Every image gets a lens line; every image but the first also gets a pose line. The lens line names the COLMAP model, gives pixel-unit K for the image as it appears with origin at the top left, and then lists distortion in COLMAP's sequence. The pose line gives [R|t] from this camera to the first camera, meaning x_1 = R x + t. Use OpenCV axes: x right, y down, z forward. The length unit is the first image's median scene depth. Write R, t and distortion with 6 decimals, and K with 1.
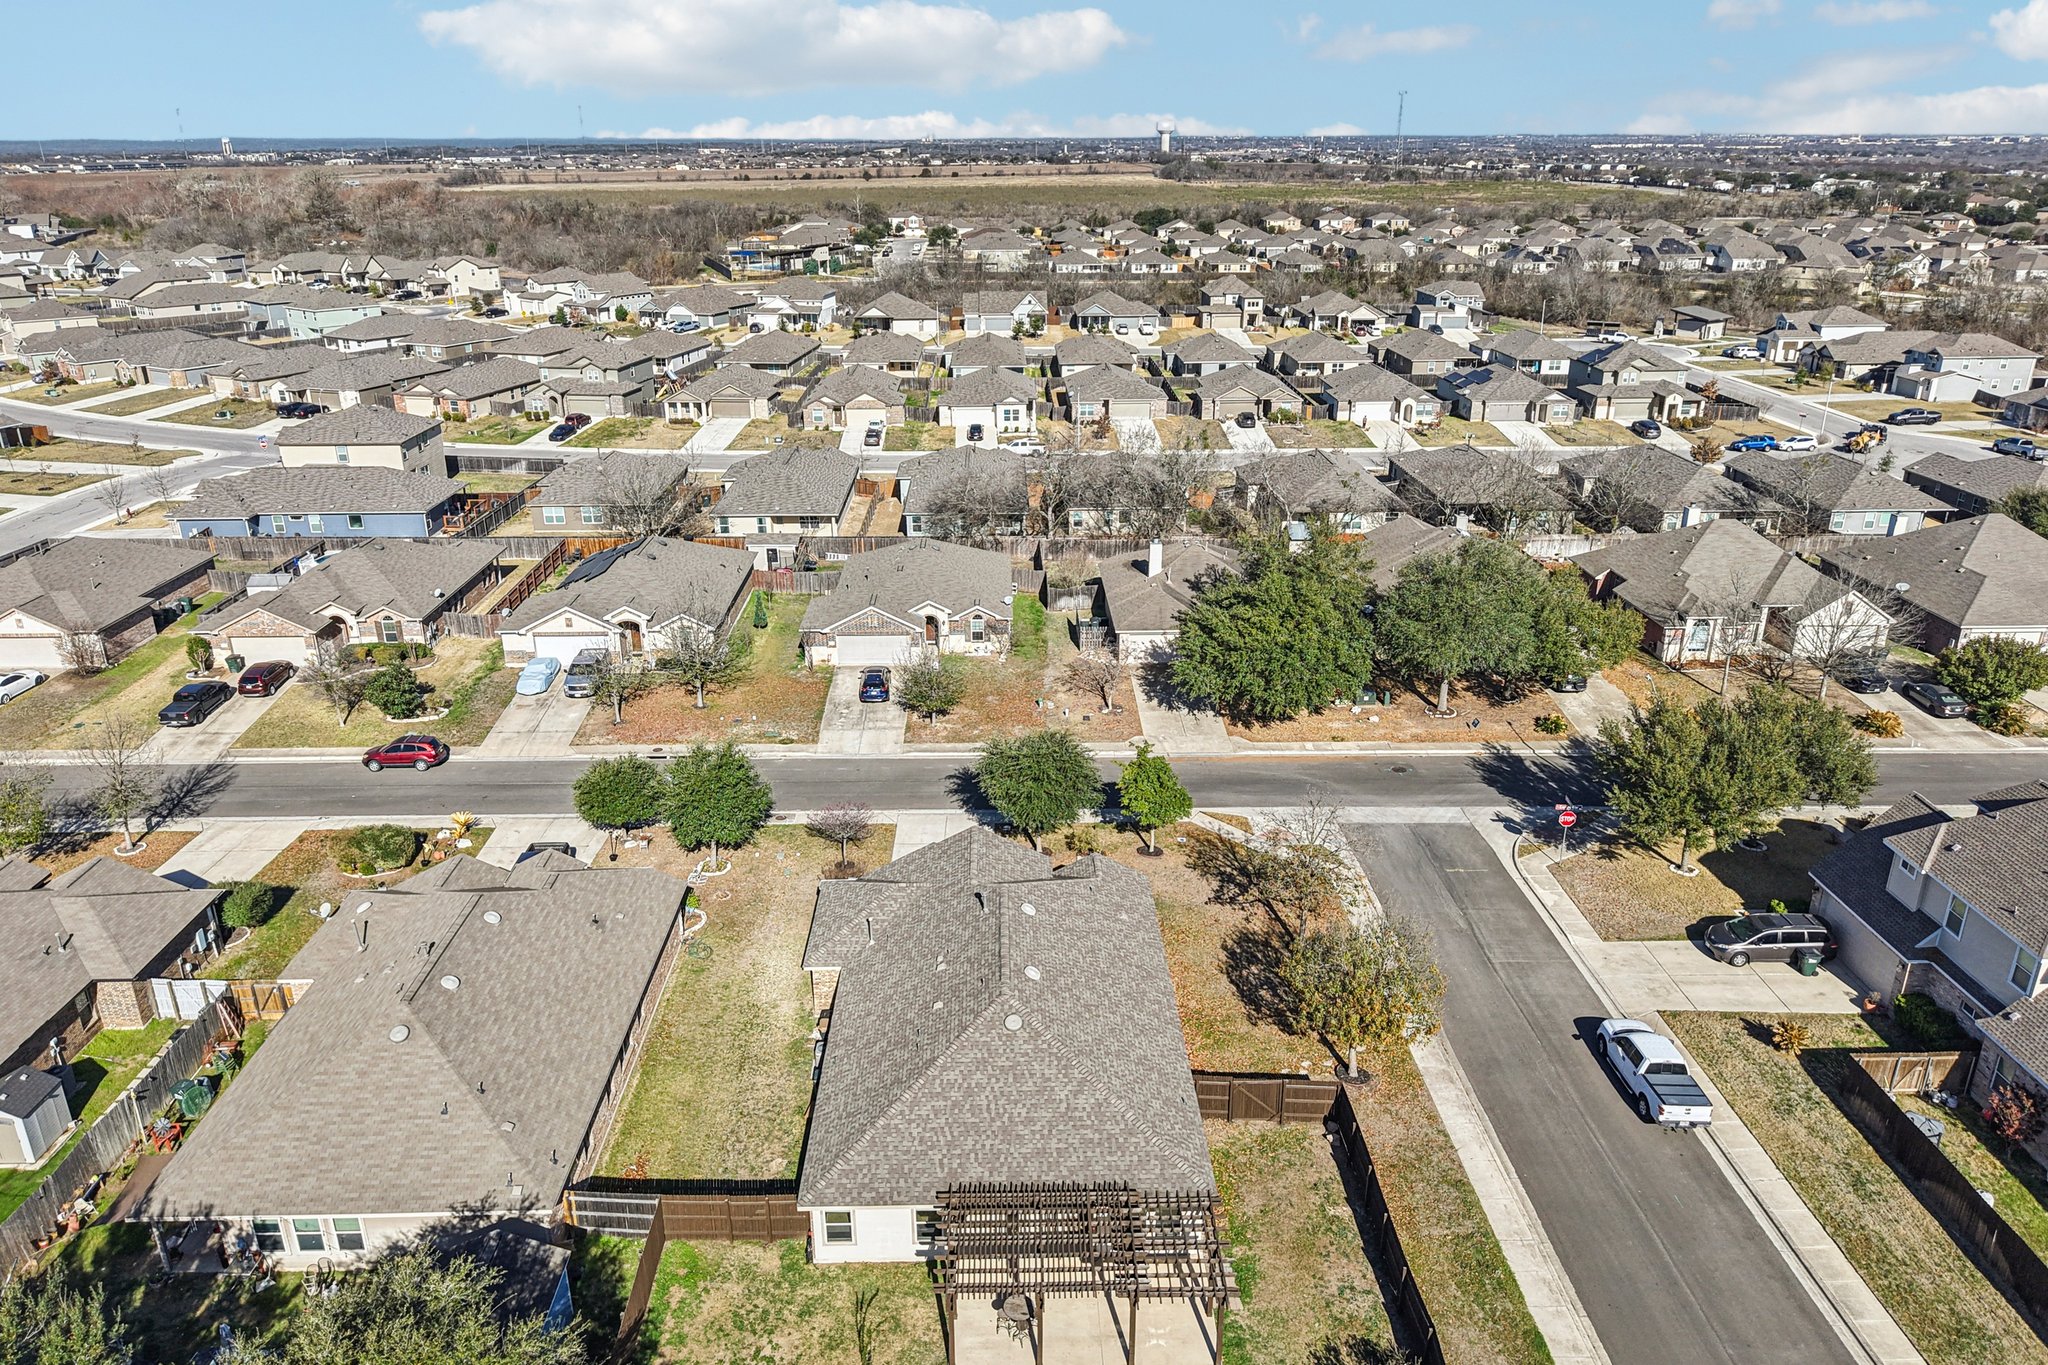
lens RADIAL K [[1385.0, 0, 1034.3], [0, 1385.0, 682.0], [0, 0, 1]] dist [0.011288, -0.010393]
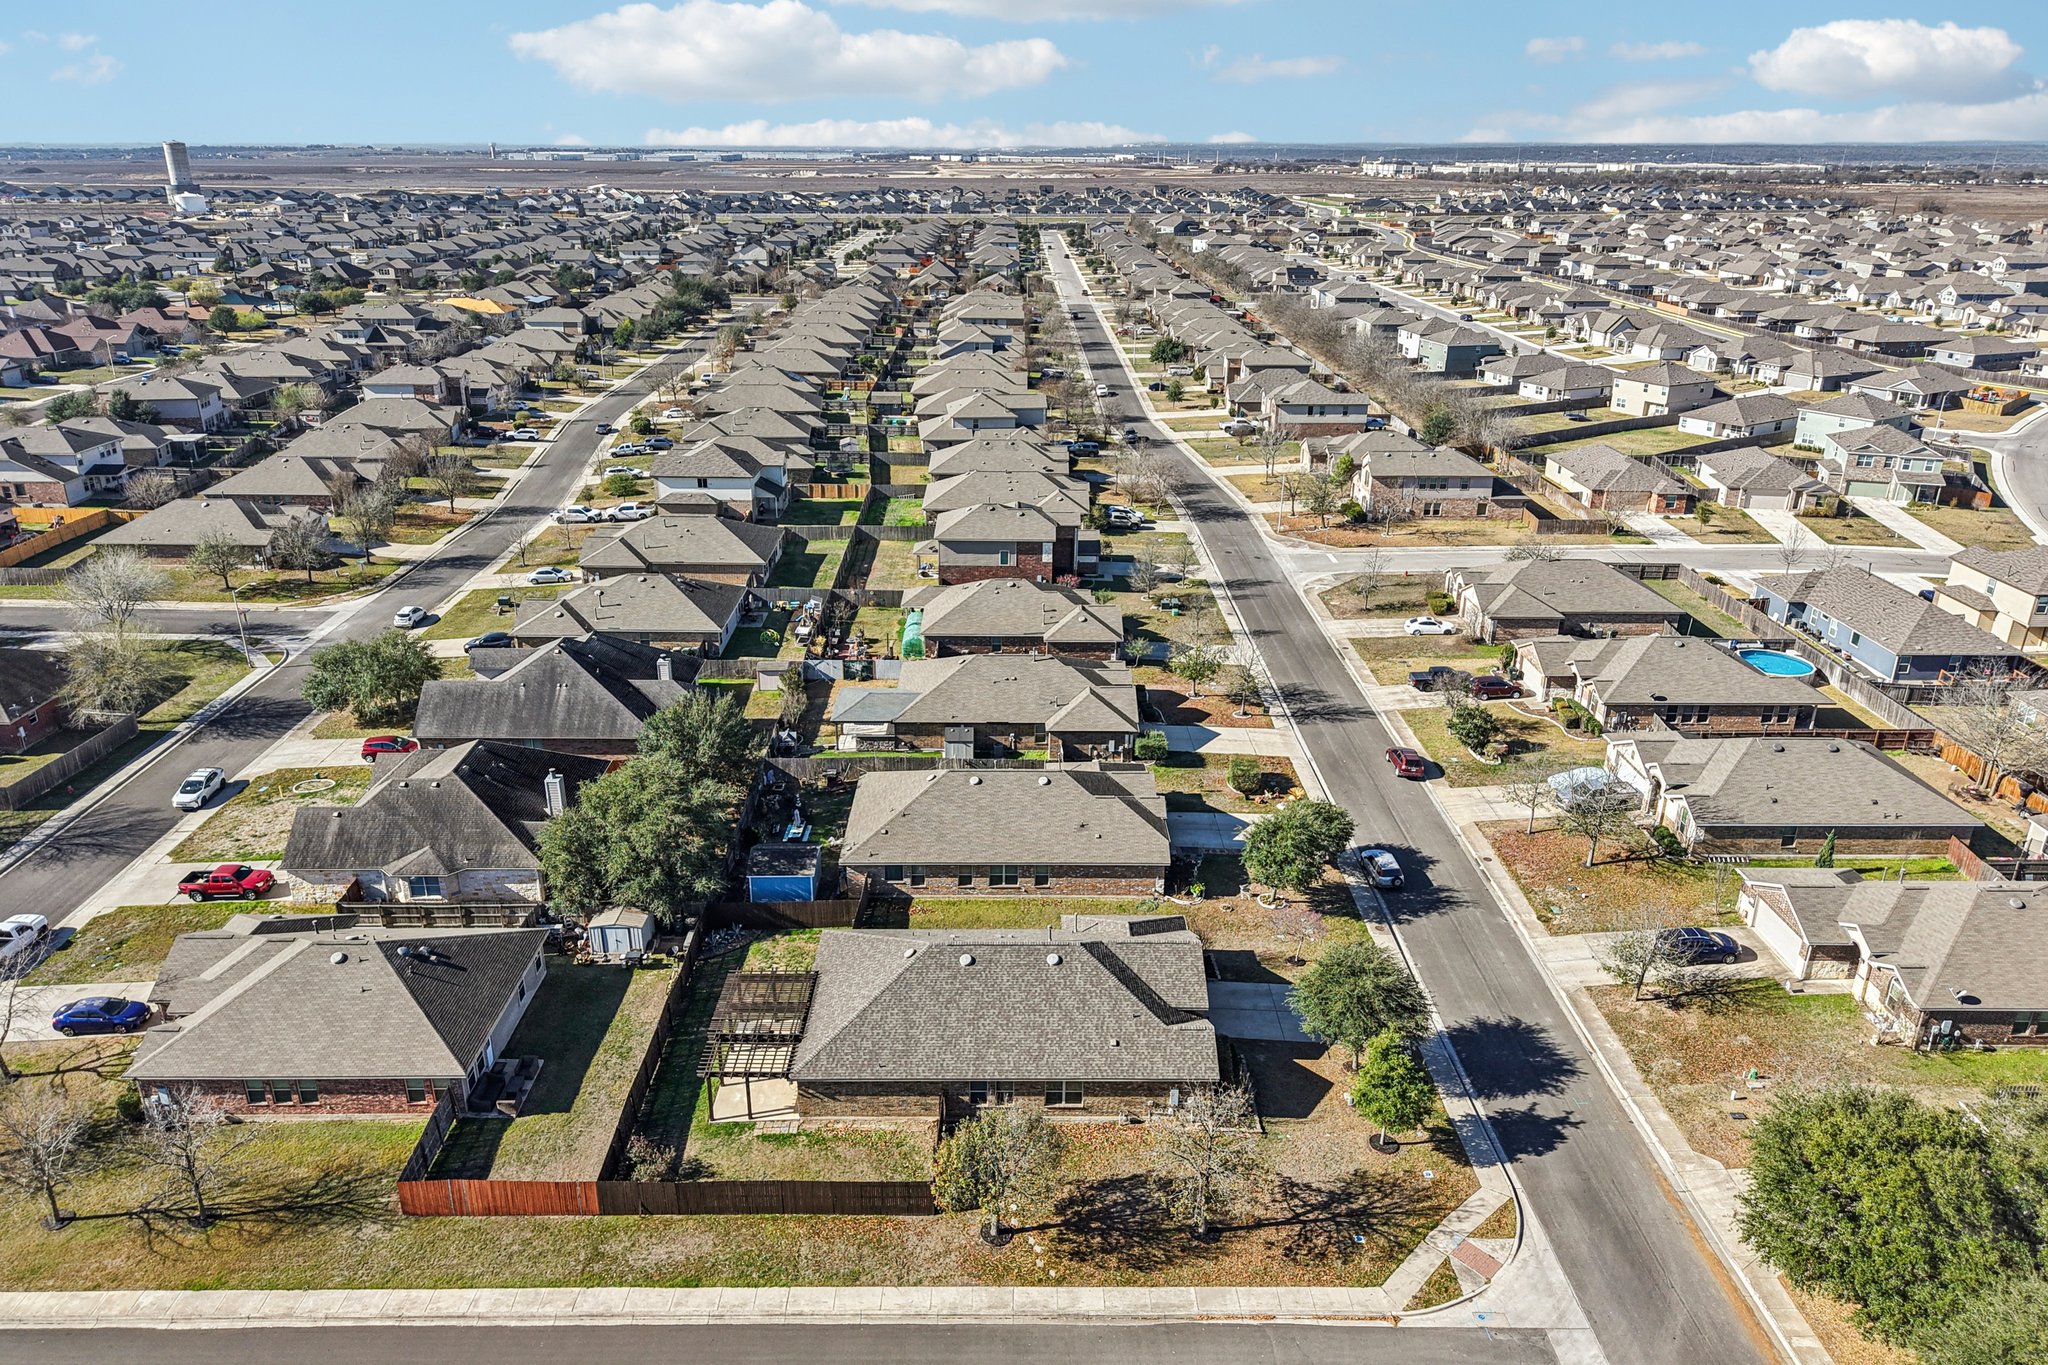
lens RADIAL K [[1376.8, 0, 1026.7], [0, 1376.8, 680.1], [0, 0, 1]] dist [0.021931, -0.021889]
pose [[-0.018648, 0.365804, -0.930505, 0.639338], [-0.365476, 0.863767, 0.346892, -0.291229], [0.930634, 0.346546, 0.117585, 0.424169]]
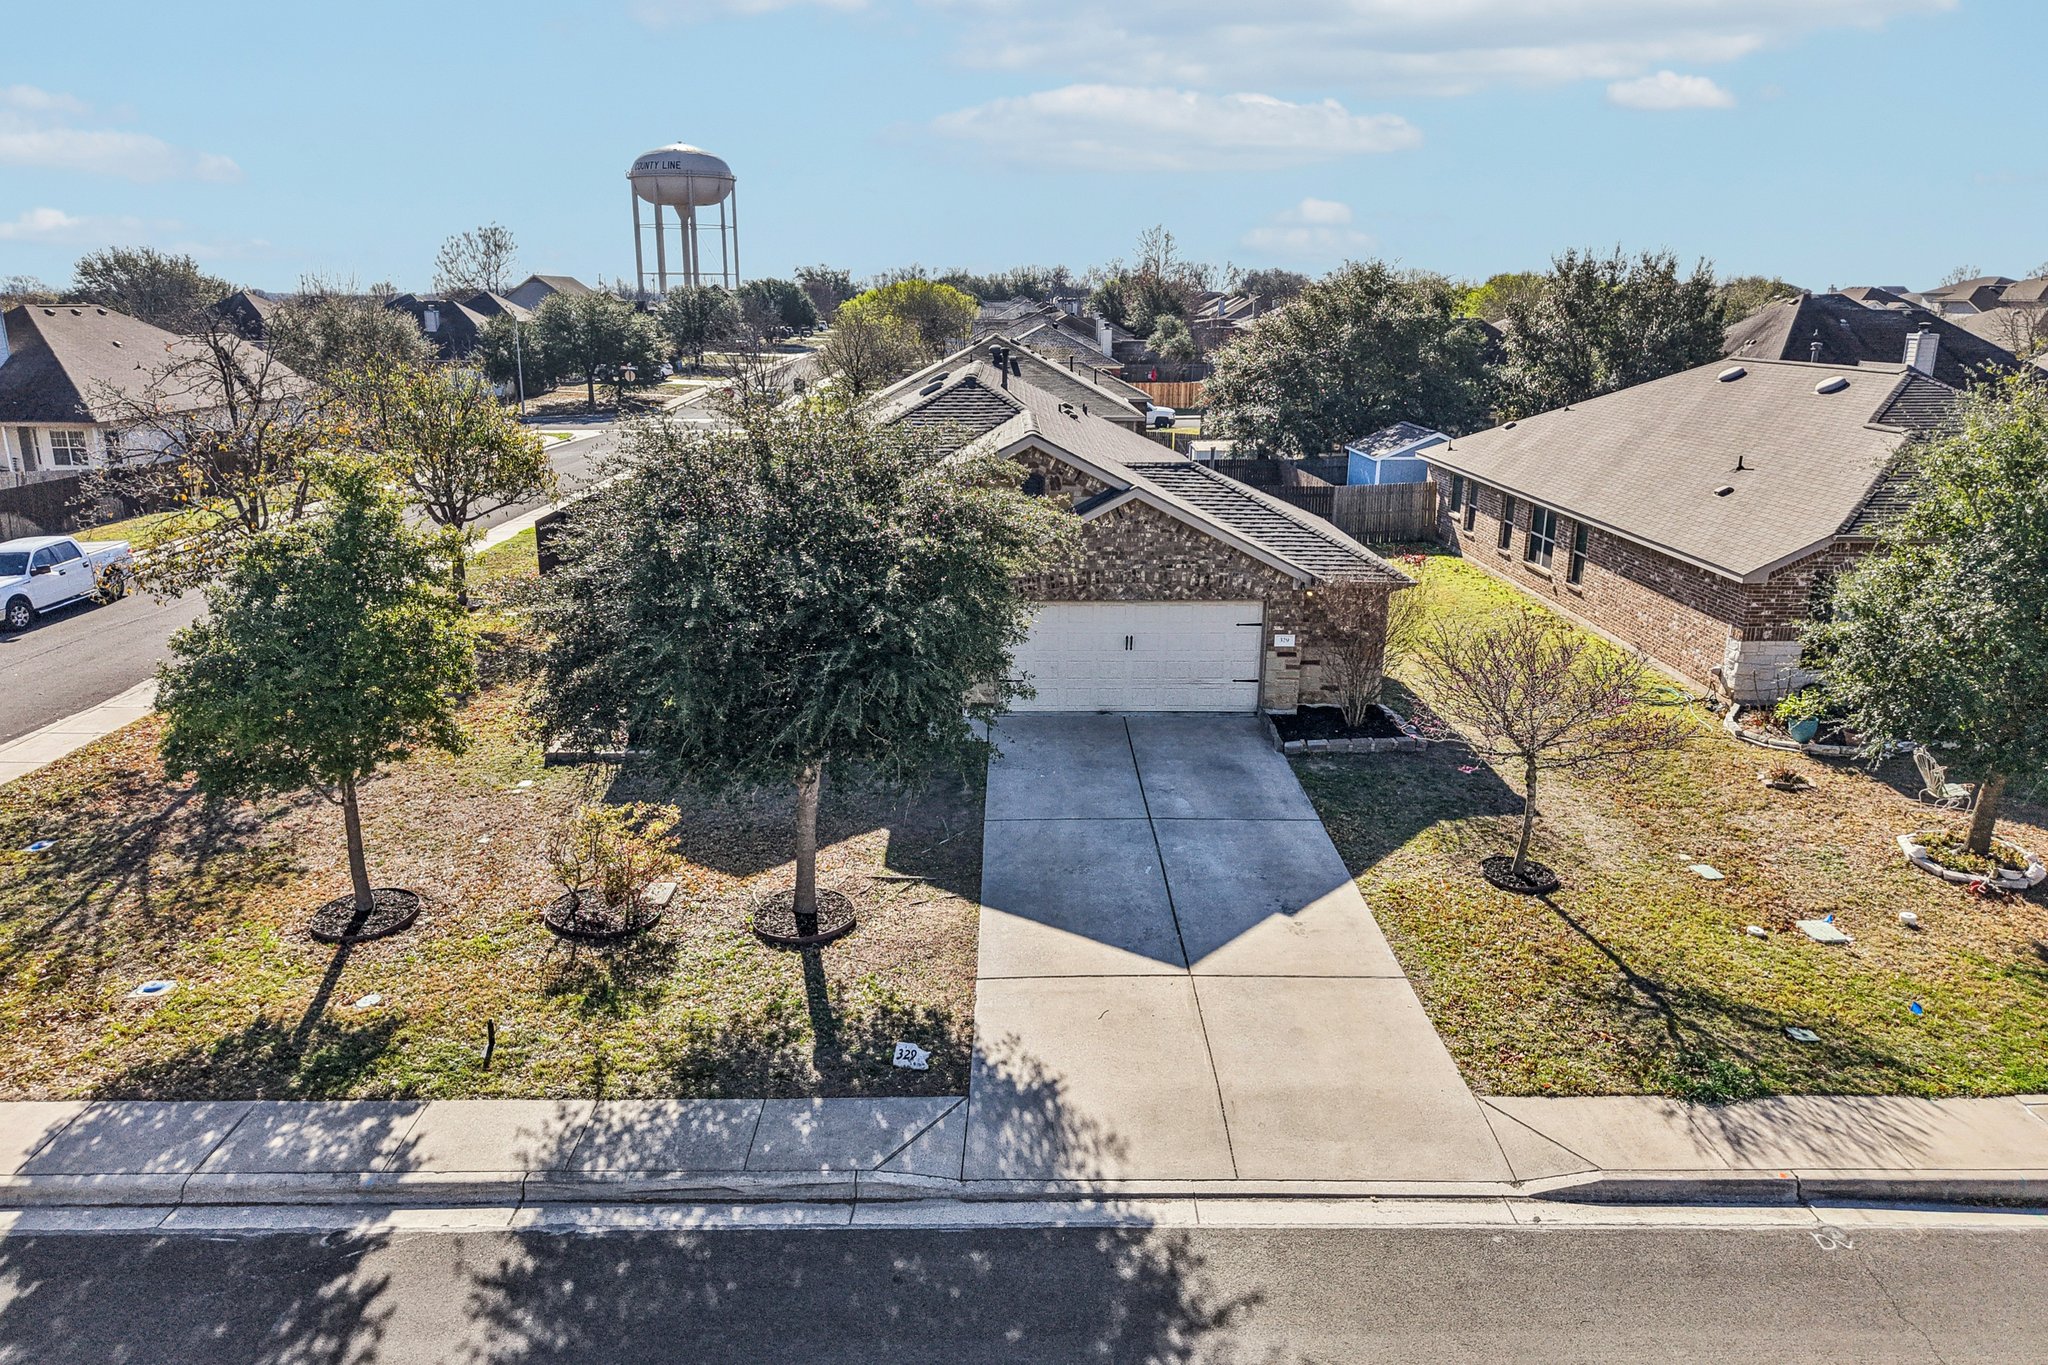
lens RADIAL K [[1363.3, 0, 1024.8], [0, 1363.3, 695.7], [0, 0, 1]] dist [0.076846, -0.091494]
pose [[-0.999730, -0.015766, 0.017050, -0.030102], [-0.002400, 0.800441, 0.599407, -0.047140], [-0.023098, 0.599204, -0.800263, 0.893718]]
